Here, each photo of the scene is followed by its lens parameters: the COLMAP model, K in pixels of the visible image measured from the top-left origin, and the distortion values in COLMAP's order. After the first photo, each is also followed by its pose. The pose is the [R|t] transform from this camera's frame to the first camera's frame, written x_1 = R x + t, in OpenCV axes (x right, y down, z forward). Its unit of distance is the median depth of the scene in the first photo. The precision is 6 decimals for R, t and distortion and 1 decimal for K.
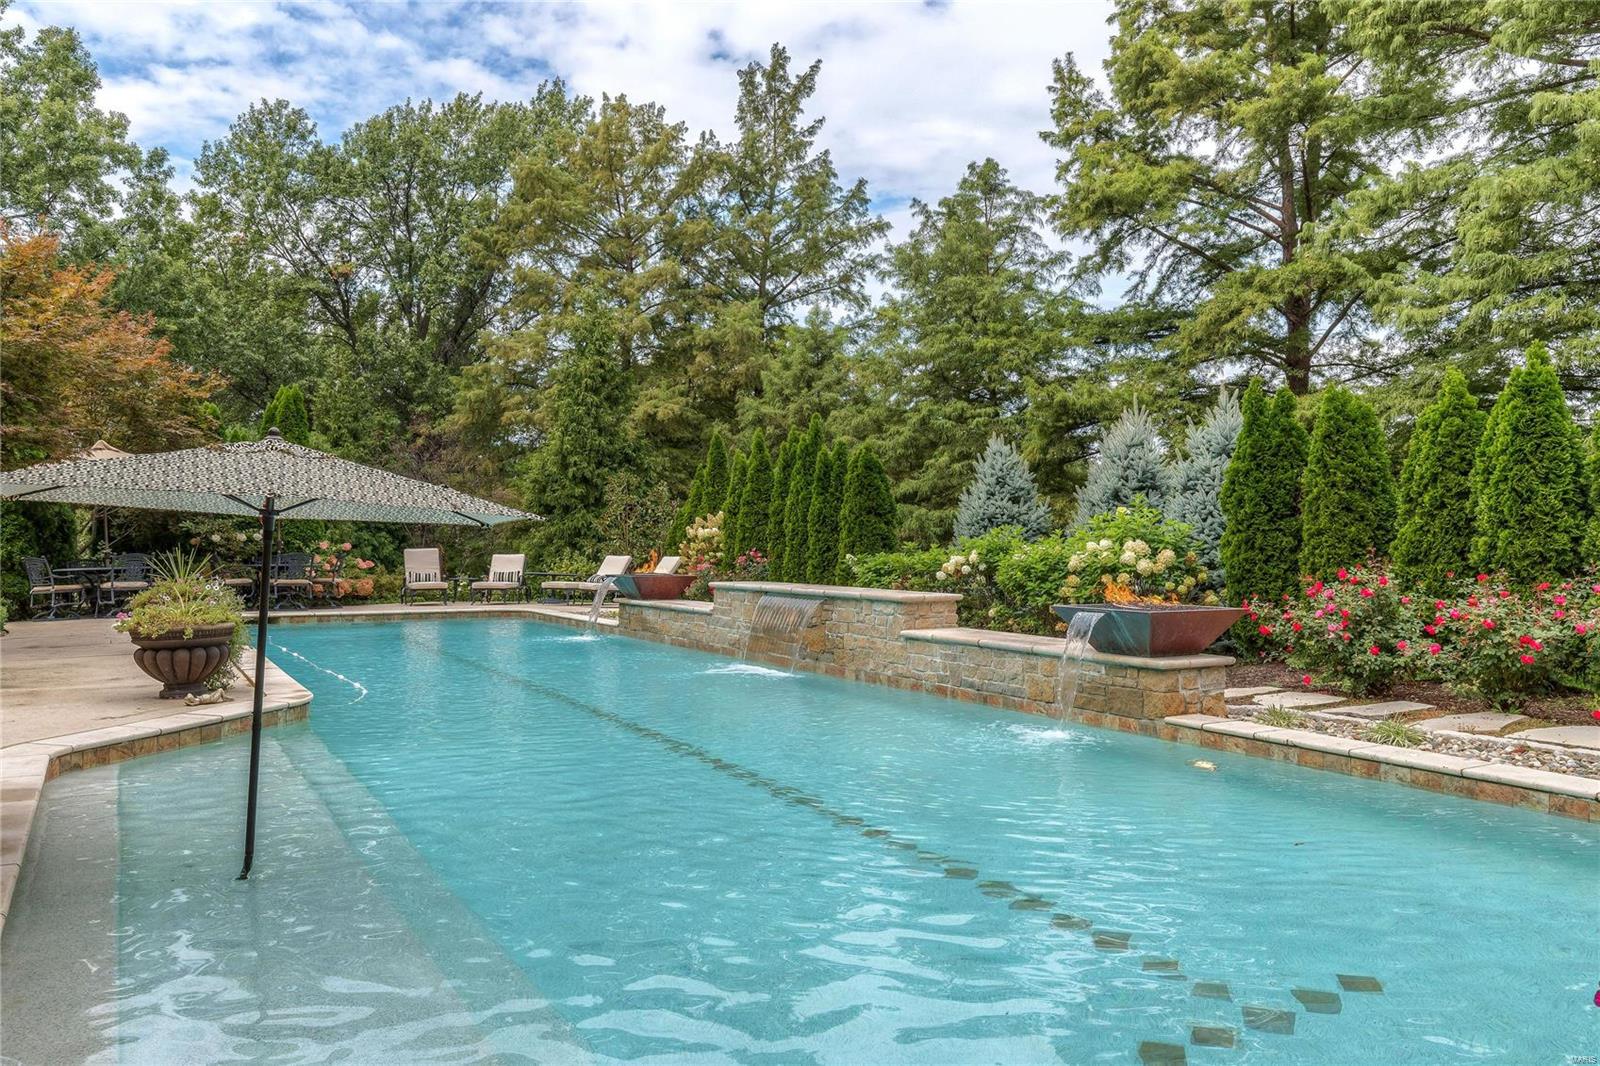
lens RADIAL K [[1200.1, 0, 827.1], [0, 1200.1, 534.4], [0, 0, 1]] dist [-0.005554, -0.001741]
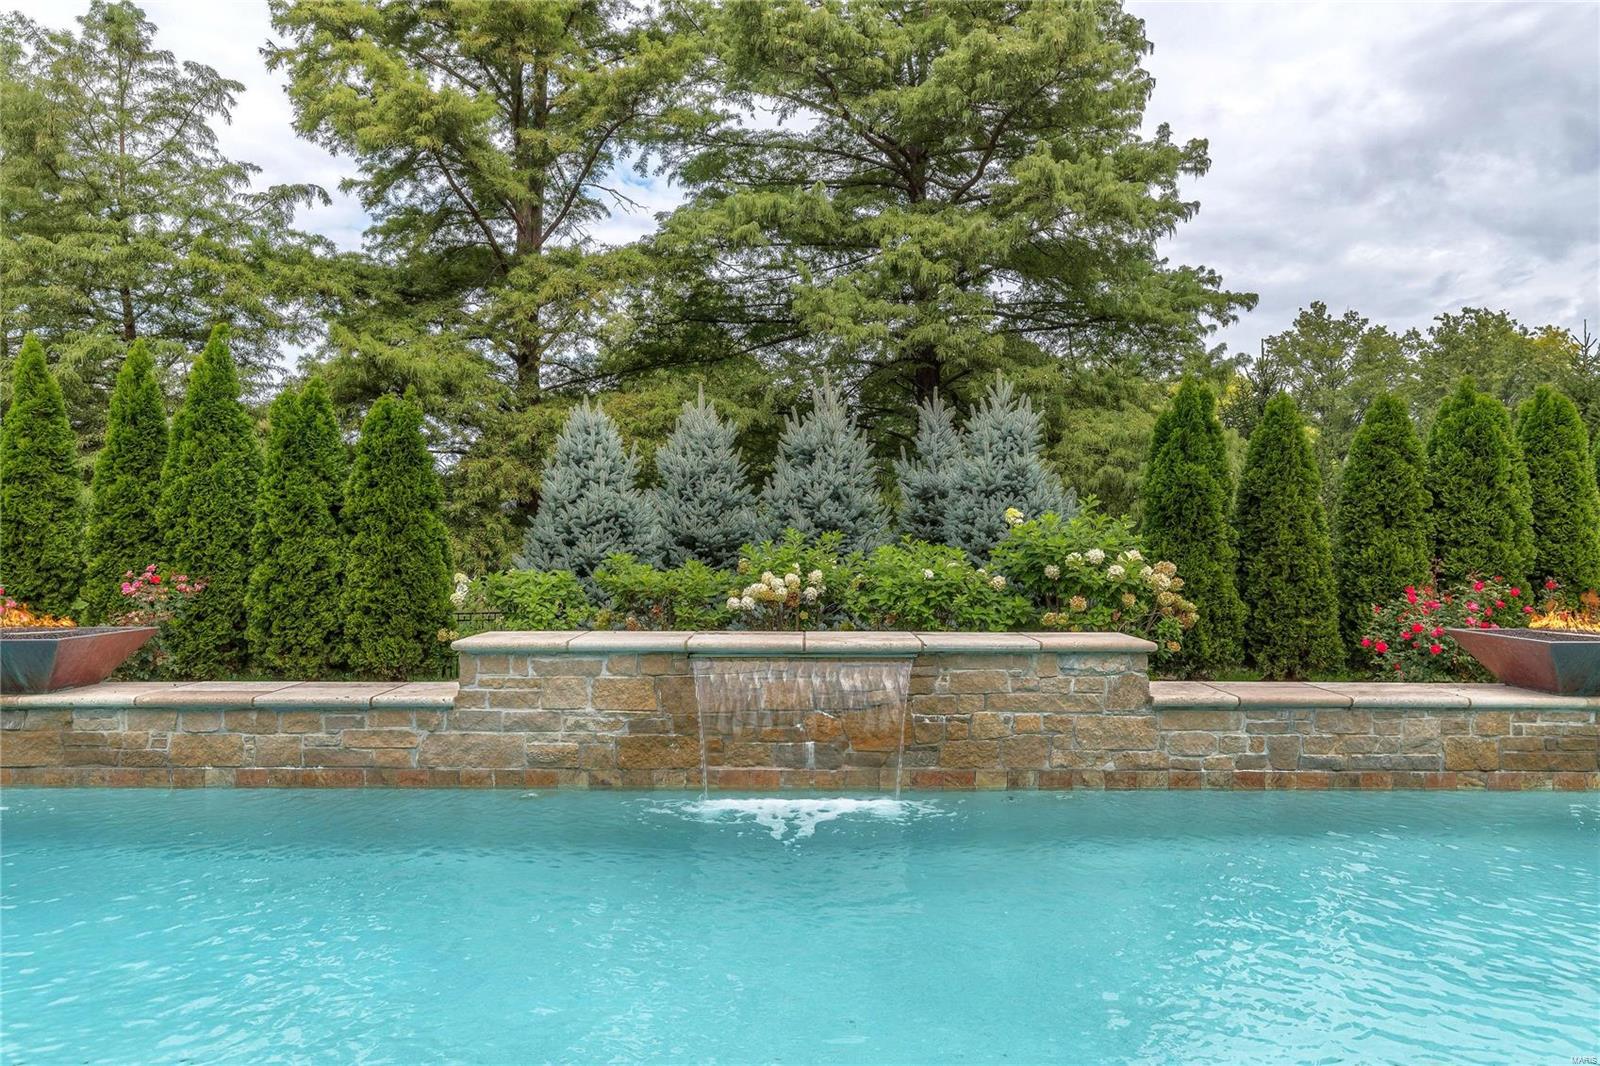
lens RADIAL K [[1087.9, 0, 800.0], [0, 1087.9, 533.0], [0, 0, 1]] dist [0.001017, -0.003099]
pose [[0.507757, 0.006466, 0.861476, -0.216385], [-0.005802, 0.999975, -0.004085, -0.001855], [-0.861481, -0.002924, 0.507782, 0.349577]]
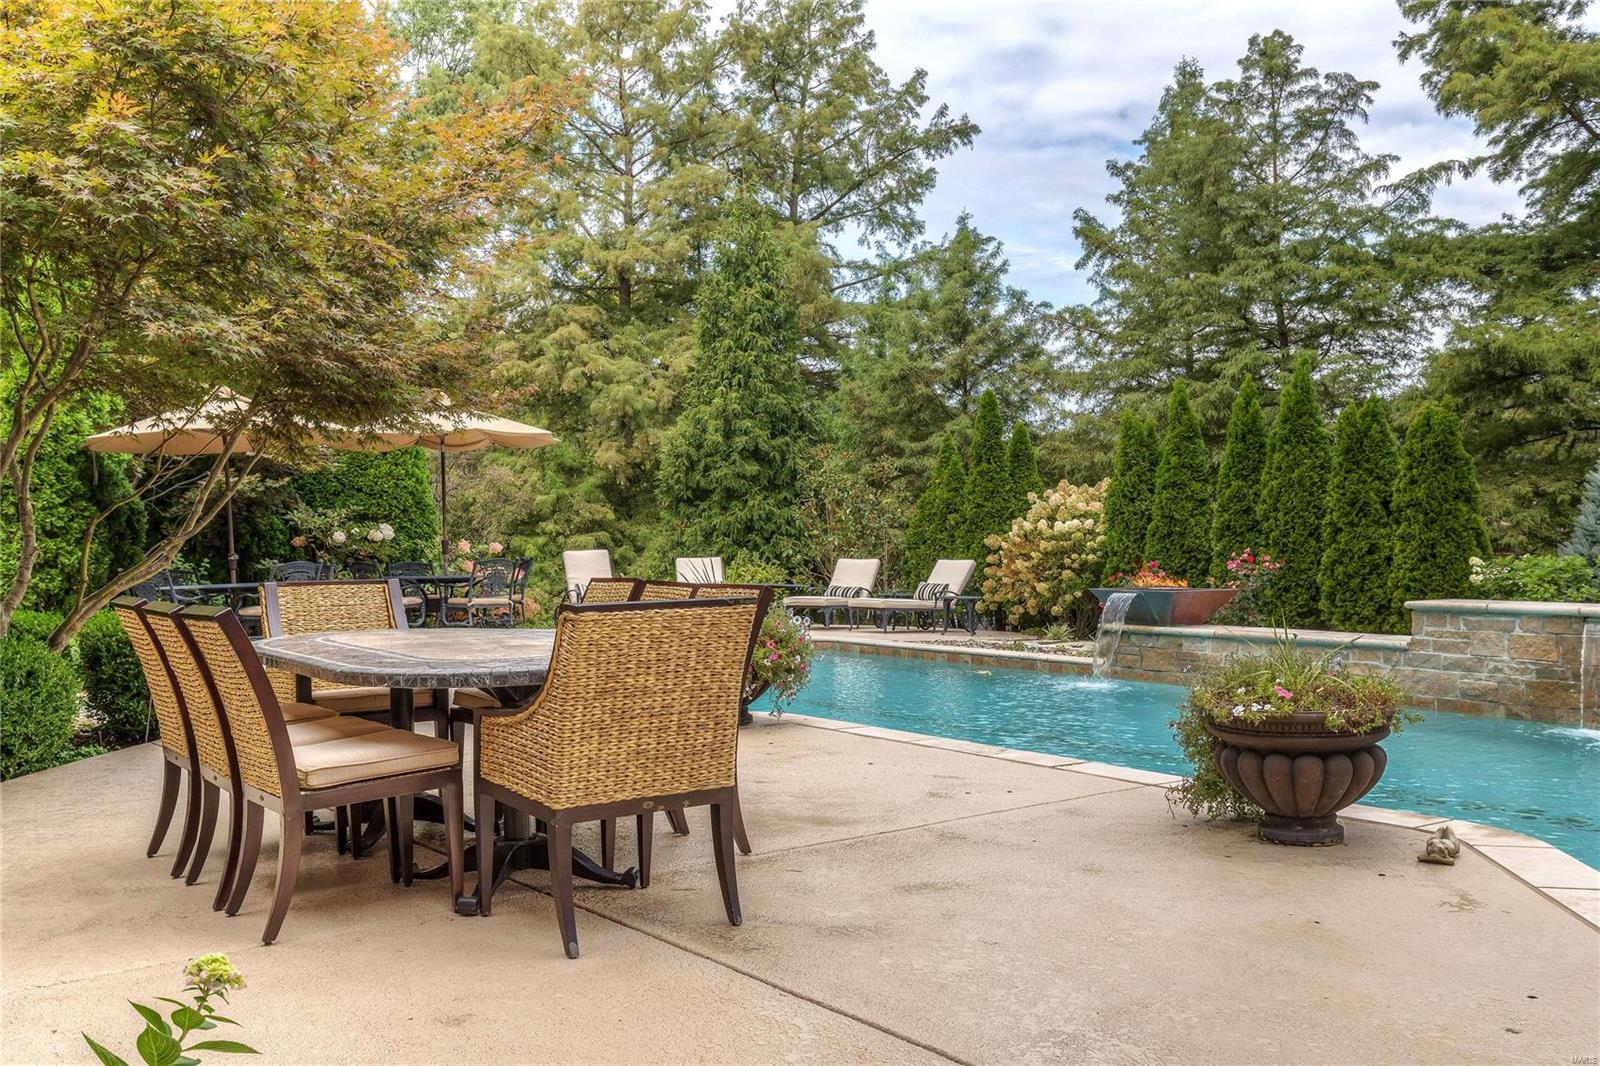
lens RADIAL K [[1455.2, 0, 800.0], [0, 1455.2, 533.0], [0, 0, 1]] dist [-0.008107, 0.000577]
pose [[0.992949, -0.001564, 0.118535, -0.280667], [0.001047, 0.999990, 0.004425, -0.001452], [-0.118541, -0.004270, 0.992940, 0.130369]]
